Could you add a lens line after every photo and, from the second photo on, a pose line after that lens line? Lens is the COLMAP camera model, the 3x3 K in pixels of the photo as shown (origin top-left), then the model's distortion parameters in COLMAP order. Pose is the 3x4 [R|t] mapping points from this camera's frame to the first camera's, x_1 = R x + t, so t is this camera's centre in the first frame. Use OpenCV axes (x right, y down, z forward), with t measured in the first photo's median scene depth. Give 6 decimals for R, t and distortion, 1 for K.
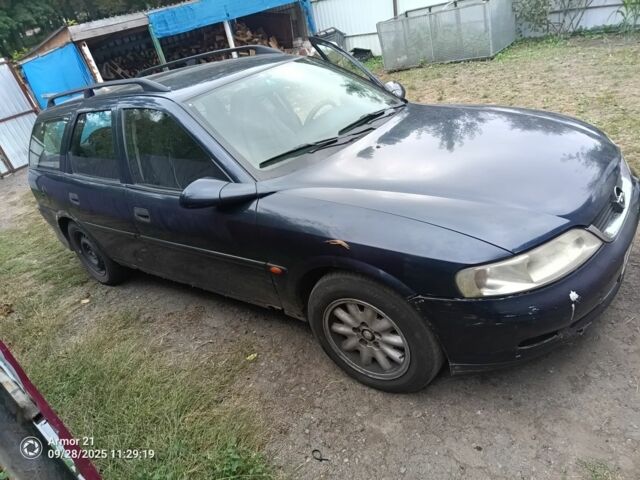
lens RADIAL K [[432.6, 0, 320.0], [0, 432.6, 240.0], [0, 0, 1]] dist [-0.003753, -0.002243]
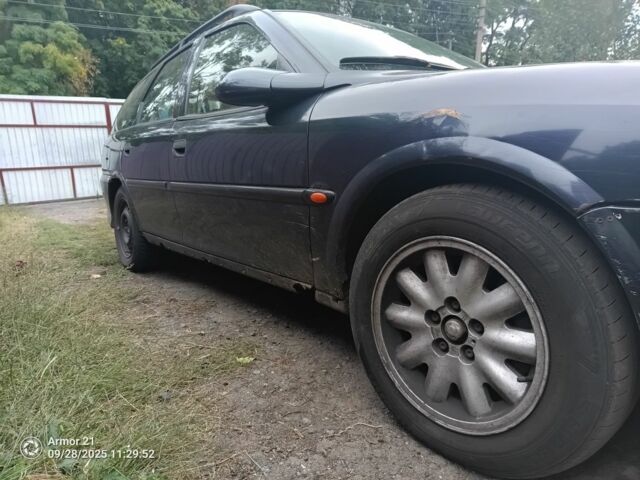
lens RADIAL K [[432.6, 0, 320.0], [0, 432.6, 240.0], [0, 0, 1]] dist [-0.003753, -0.002243]
pose [[0.949299, 0.230060, -0.214253, 0.044758], [-0.279702, 0.929212, -0.241520, 0.277865], [0.143523, 0.289202, 0.946448, 0.454641]]
